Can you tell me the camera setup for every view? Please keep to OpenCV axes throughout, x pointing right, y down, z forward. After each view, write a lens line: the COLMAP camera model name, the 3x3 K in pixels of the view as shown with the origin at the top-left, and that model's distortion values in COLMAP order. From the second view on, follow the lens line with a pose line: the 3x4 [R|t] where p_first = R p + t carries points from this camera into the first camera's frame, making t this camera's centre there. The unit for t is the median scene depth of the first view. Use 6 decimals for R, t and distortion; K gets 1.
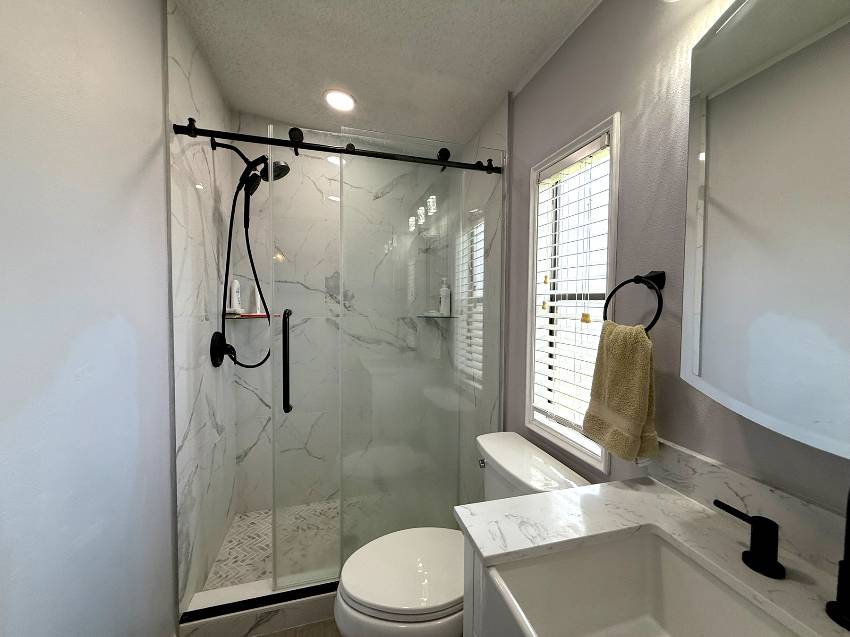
lens RADIAL K [[340.5, 0, 425.0], [0, 340.5, 318.5], [0, 0, 1]] dist [-0.000285, -0.000006]
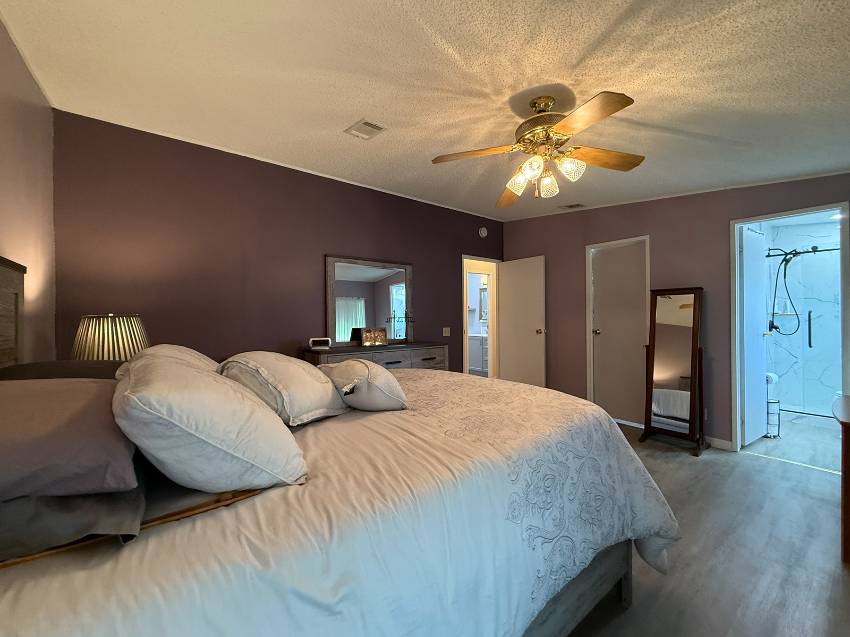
lens RADIAL K [[345.1, 0, 408.3], [0, 345.1, 313.6], [0, 0, 1]] dist [0.000214, 0.000141]
pose [[0.347339, -0.010716, -0.937678, 0.938156], [-0.022714, 0.999545, -0.019837, 0.108223], [0.937464, 0.028189, 0.346938, -2.594882]]
